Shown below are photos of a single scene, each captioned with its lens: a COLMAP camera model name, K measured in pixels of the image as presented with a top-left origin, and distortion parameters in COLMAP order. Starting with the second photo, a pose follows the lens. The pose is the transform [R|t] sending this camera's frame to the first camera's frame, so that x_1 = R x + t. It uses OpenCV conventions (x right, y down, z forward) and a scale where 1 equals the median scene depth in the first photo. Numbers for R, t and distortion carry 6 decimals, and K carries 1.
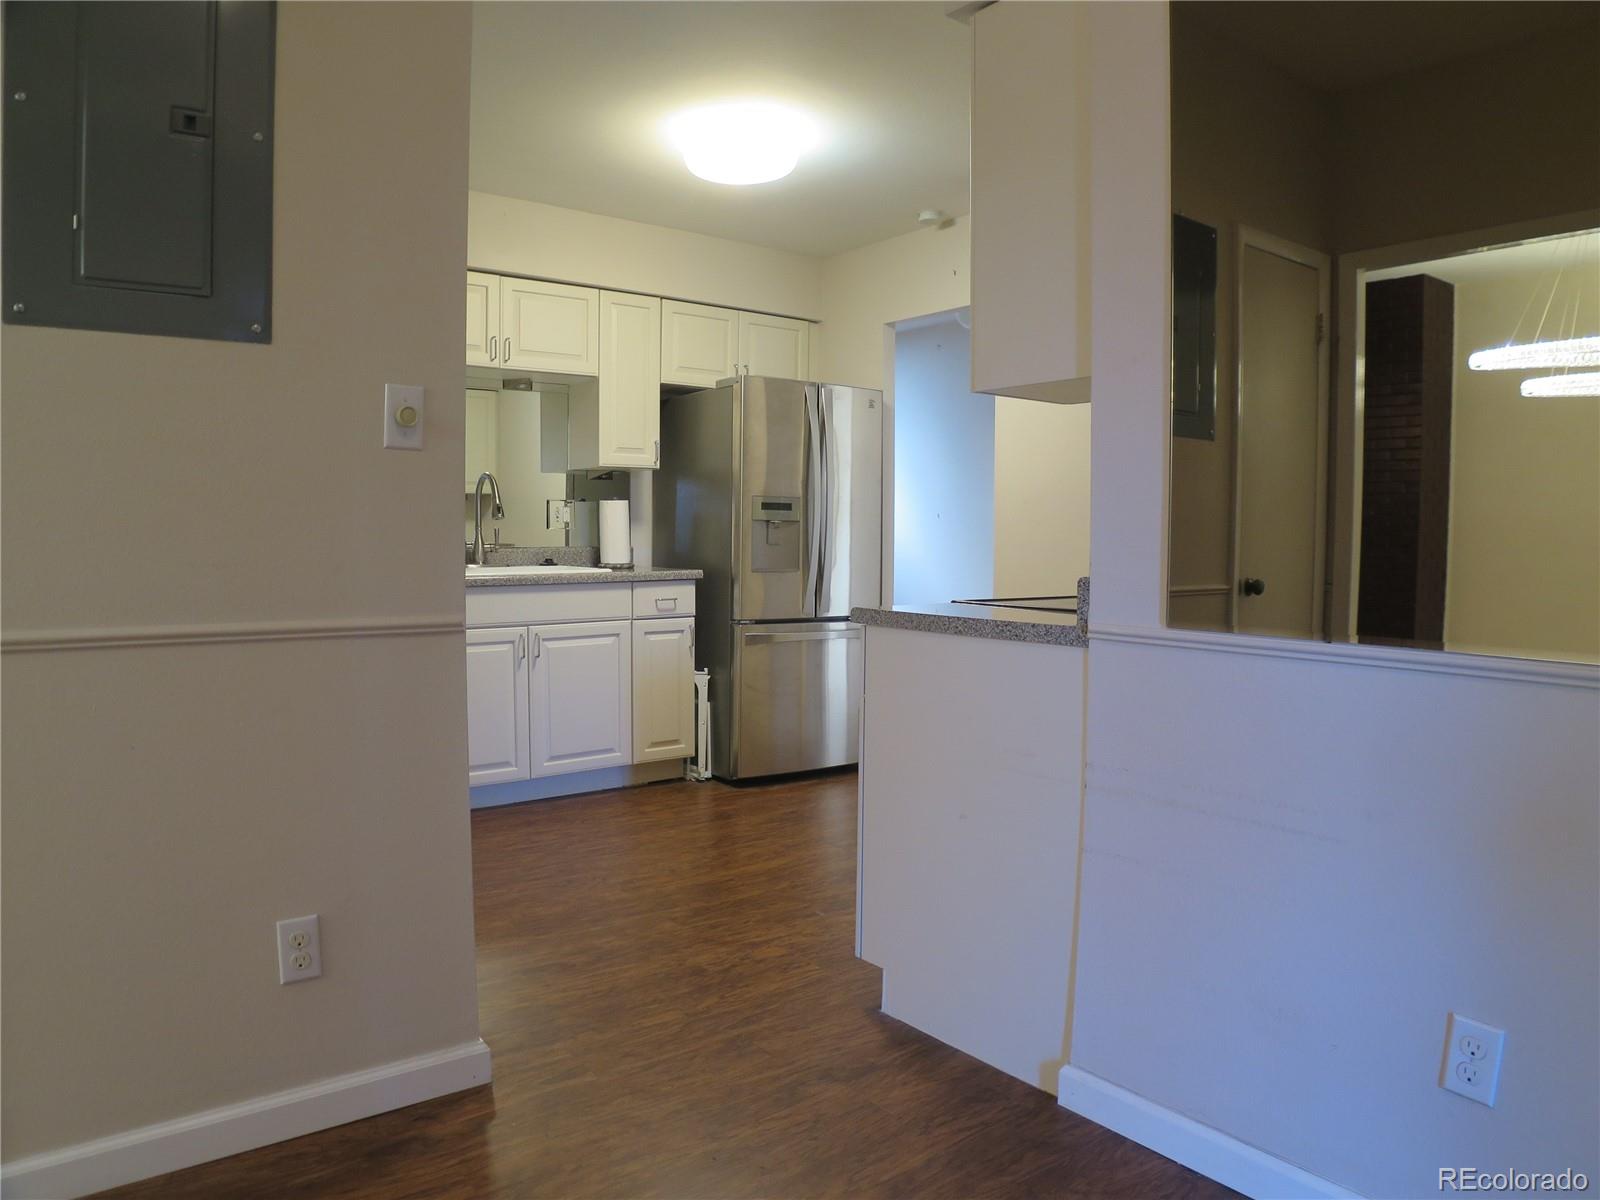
lens RADIAL K [[1072.1, 0, 819.1], [0, 1072.1, 602.7], [0, 0, 1]] dist [-0.129903, 0.043005]
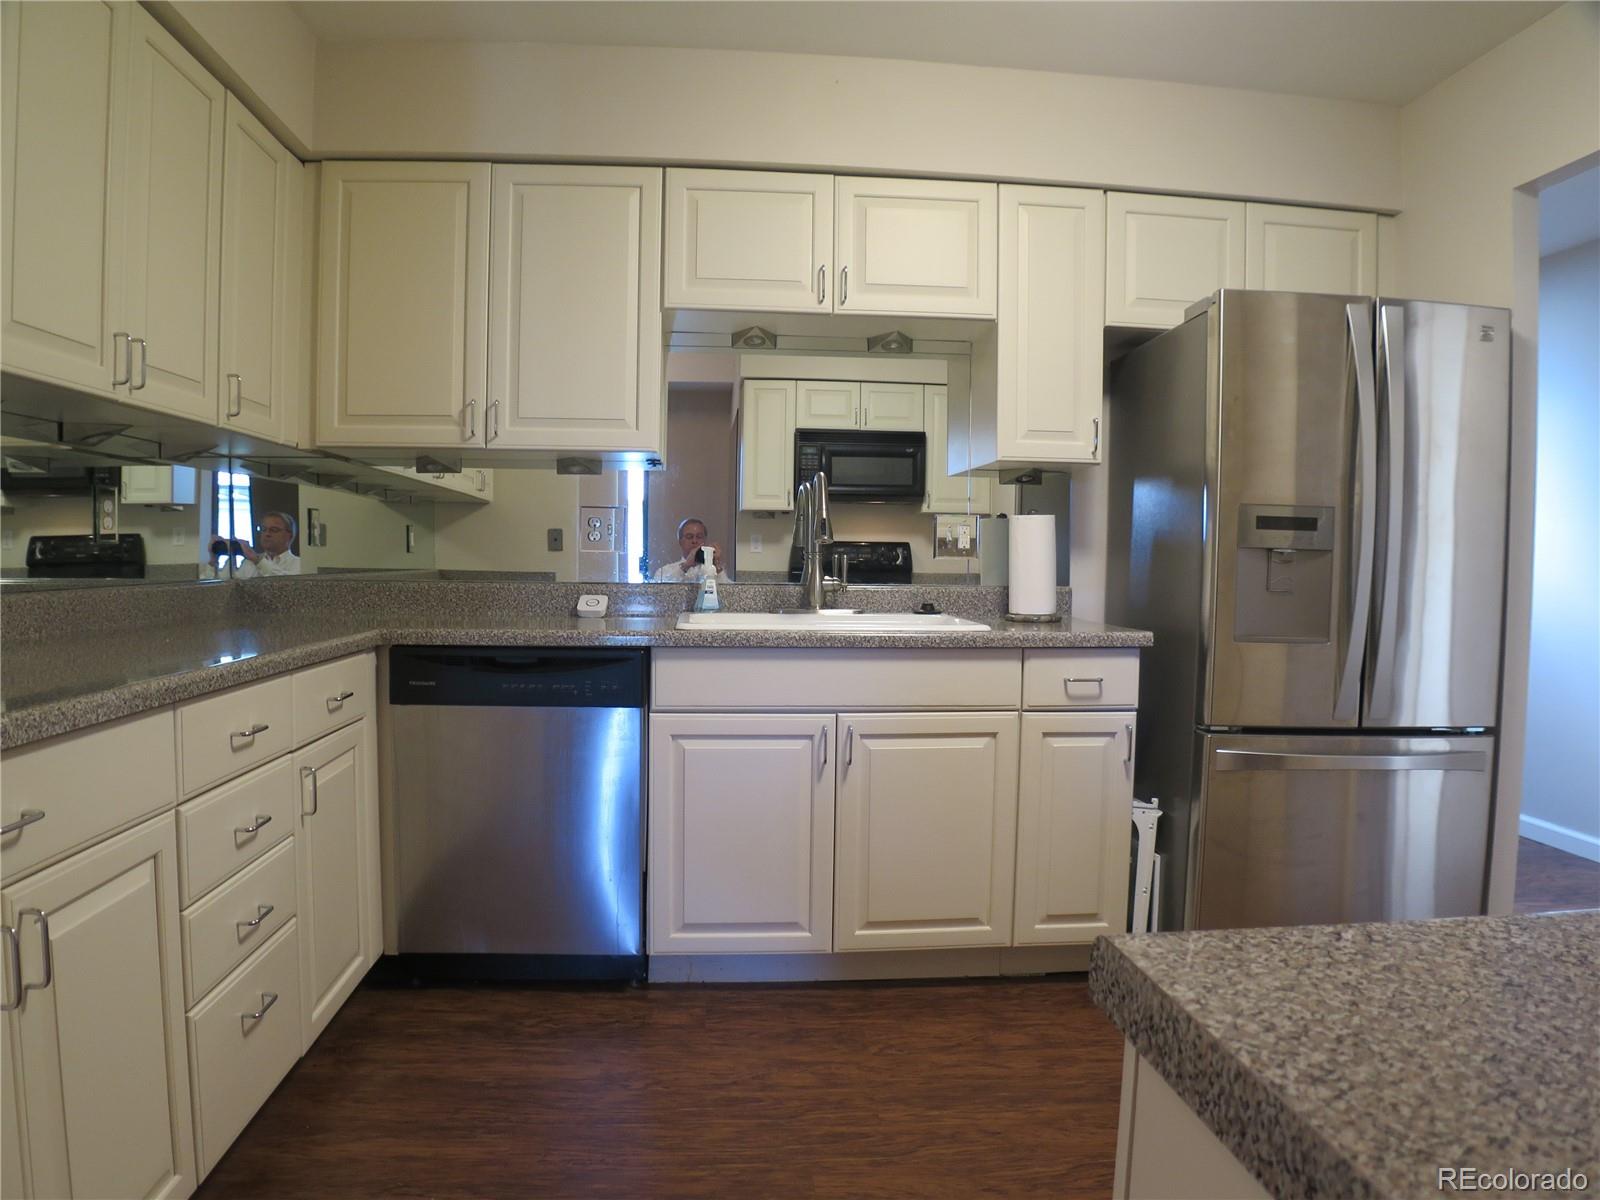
lens RADIAL K [[1100.1, 0, 800.0], [0, 1100.1, 600.0], [0, 0, 1]] dist [-0.134811, 0.056450]
pose [[0.837294, 0.030211, -0.545918, 0.052717], [-0.046566, 0.998785, -0.016147, -0.029641], [0.544766, 0.038941, 0.837683, 0.397202]]
